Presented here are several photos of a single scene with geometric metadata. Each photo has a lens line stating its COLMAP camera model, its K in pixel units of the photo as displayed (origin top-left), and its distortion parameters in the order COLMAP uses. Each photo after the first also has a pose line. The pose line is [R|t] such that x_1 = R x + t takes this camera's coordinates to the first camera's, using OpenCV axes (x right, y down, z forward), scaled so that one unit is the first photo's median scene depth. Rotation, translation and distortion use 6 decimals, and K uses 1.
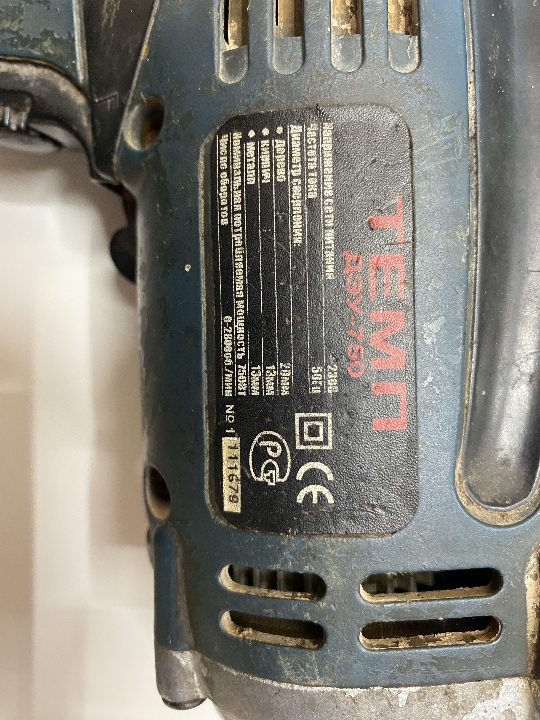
lens RADIAL K [[630.8, 0, 269.9], [0, 630.8, 358.8], [0, 0, 1]] dist [-0.076532, -0.002418]
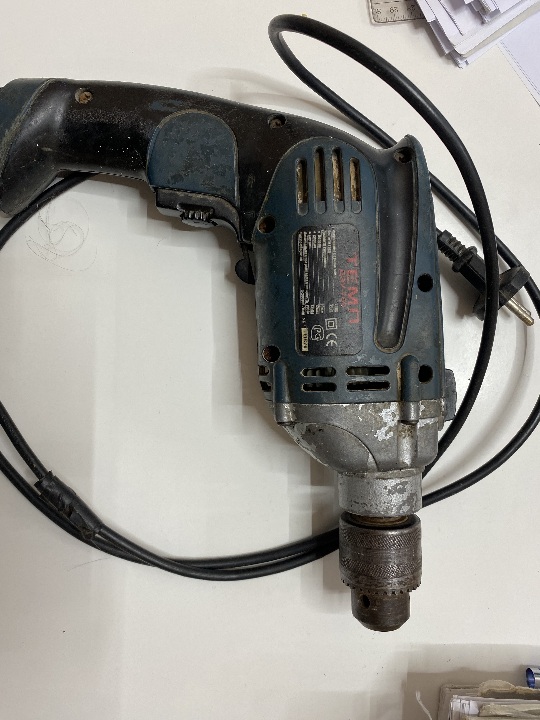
lens RADIAL K [[534.8, 0, 269.8], [0, 534.8, 362.0], [0, 0, 1]] dist [-0.008522, -0.011776]
pose [[0.994936, -0.023098, 0.097816, -0.514949], [0.021583, 0.999631, 0.016524, 0.254197], [-0.098162, -0.014329, 0.995067, -1.714690]]
